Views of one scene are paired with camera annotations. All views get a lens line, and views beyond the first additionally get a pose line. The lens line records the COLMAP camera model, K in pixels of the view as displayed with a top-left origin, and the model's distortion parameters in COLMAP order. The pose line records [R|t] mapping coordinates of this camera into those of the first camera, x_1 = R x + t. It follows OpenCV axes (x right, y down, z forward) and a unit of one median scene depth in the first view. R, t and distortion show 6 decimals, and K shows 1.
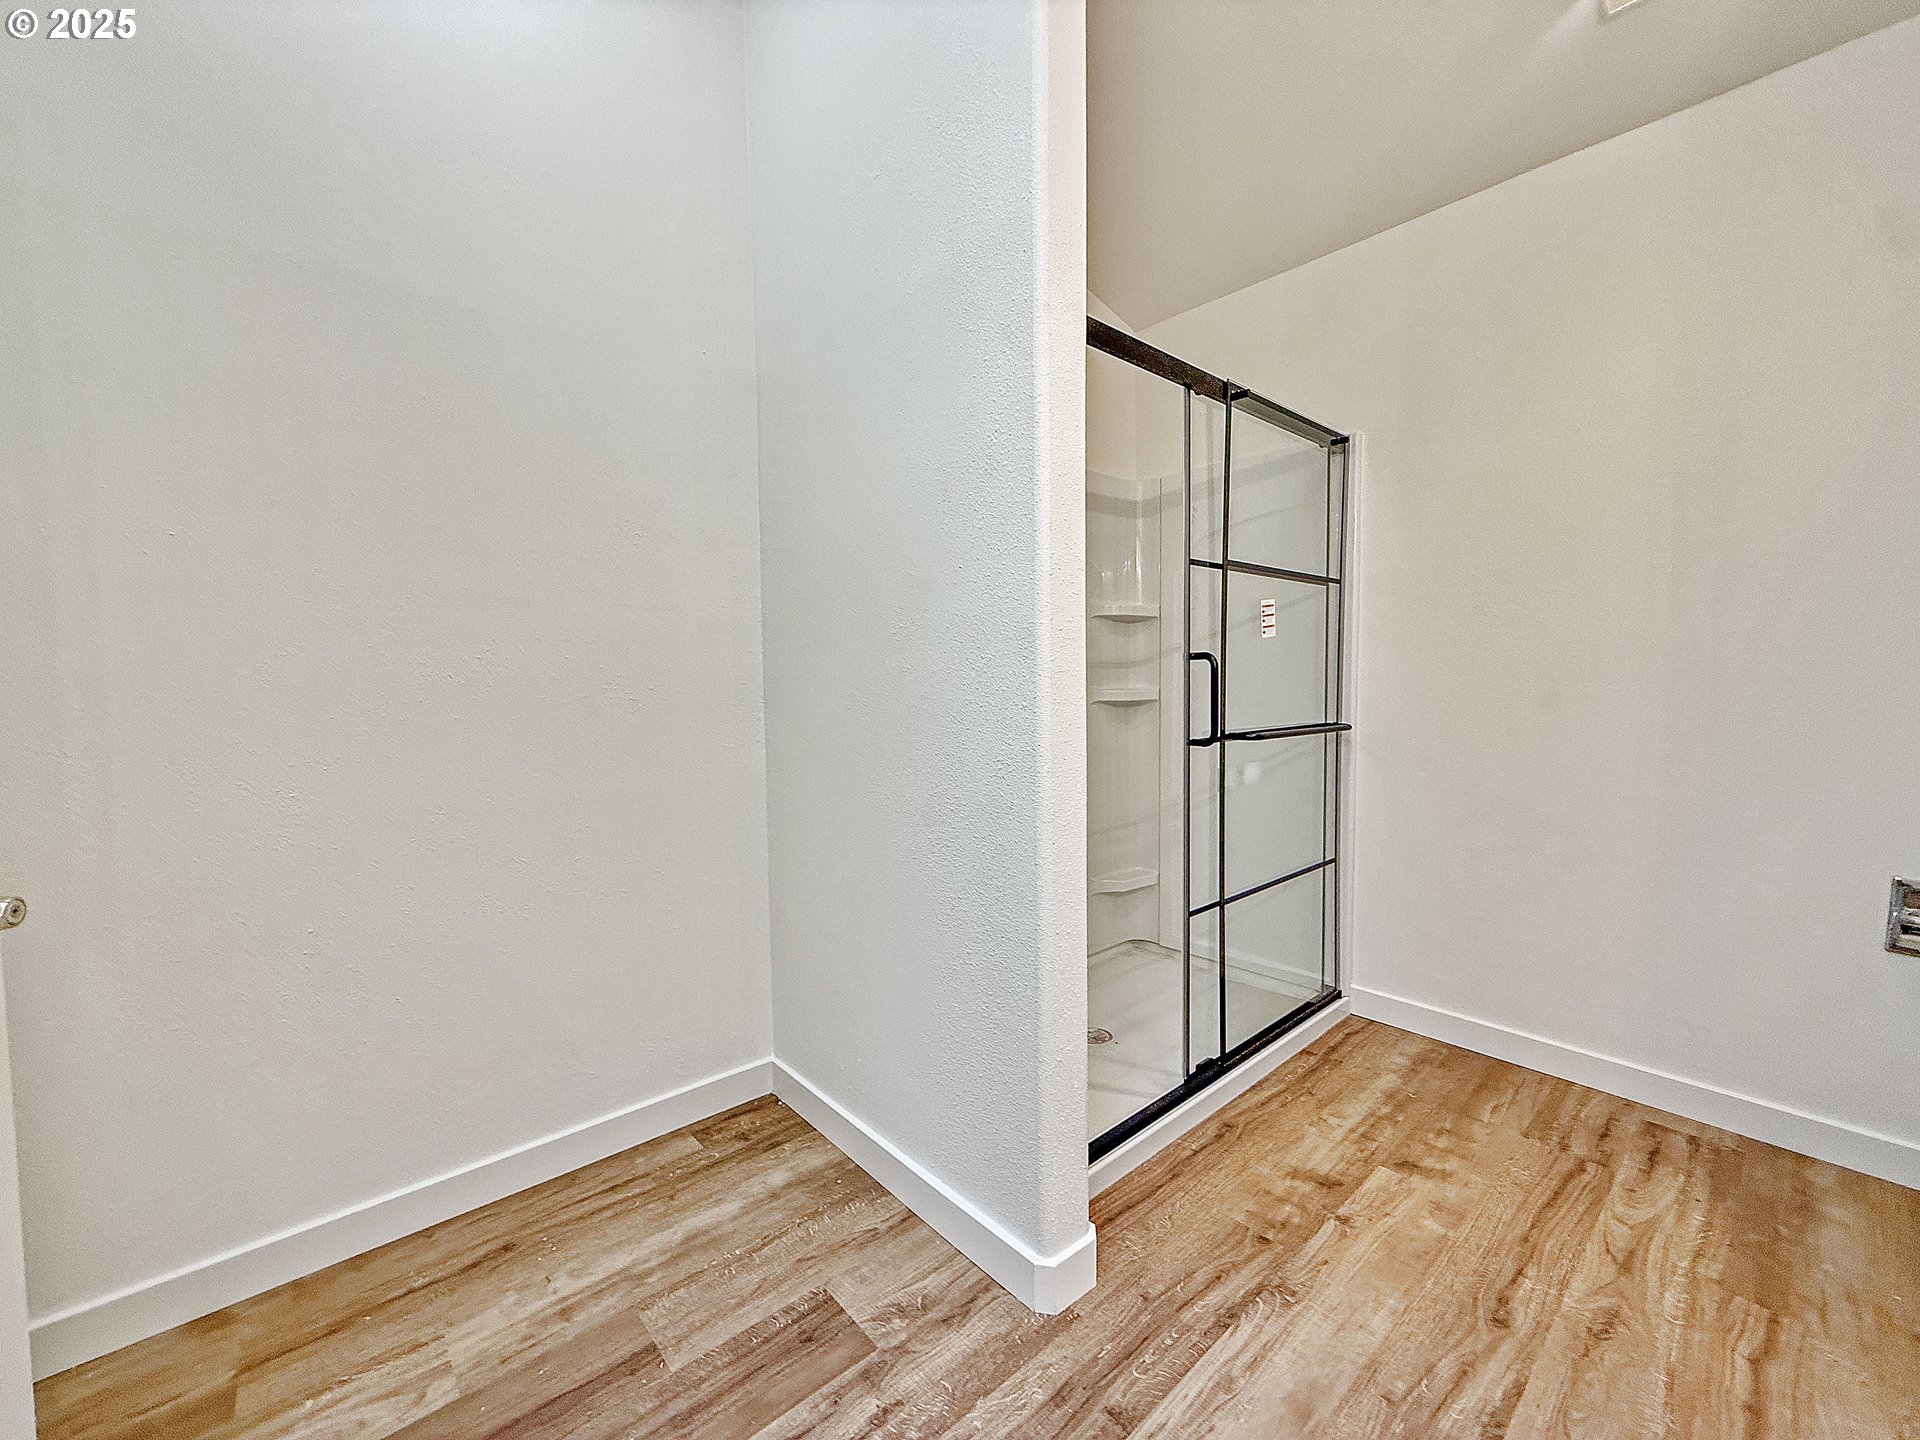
lens RADIAL K [[768.3, 0, 958.3], [0, 768.3, 721.2], [0, 0, 1]] dist [0.001114, -0.000076]
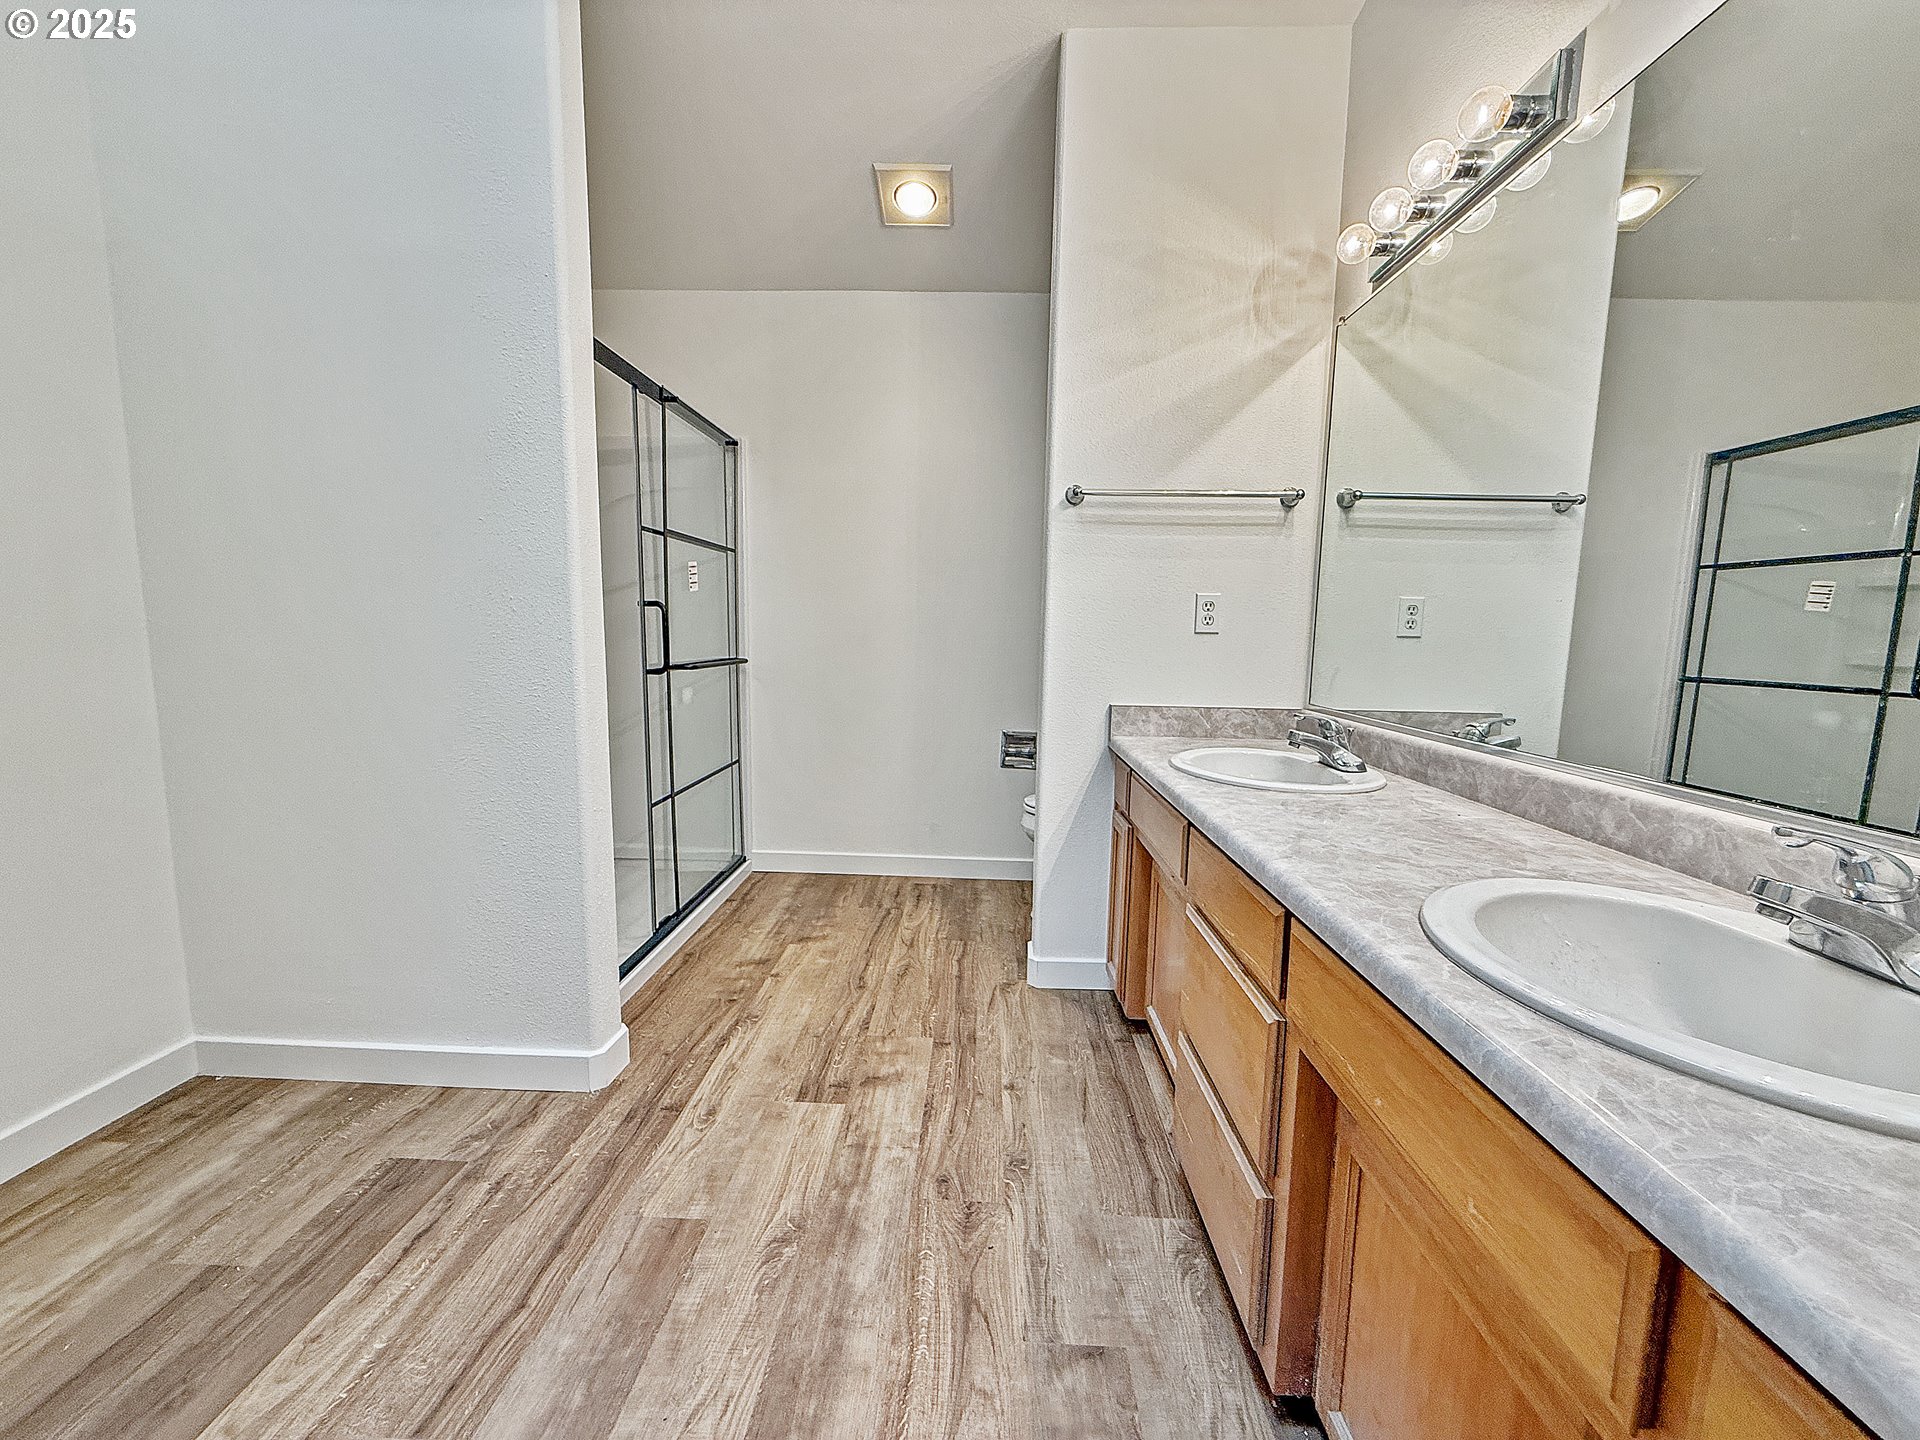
lens RADIAL K [[768.3, 0, 958.3], [0, 768.3, 721.2], [0, 0, 1]] dist [0.001114, -0.000076]
pose [[0.689530, -0.065925, 0.721251, -0.307208], [0.016555, 0.997023, 0.075305, 0.025524], [-0.724068, -0.039985, 0.688568, -0.292594]]
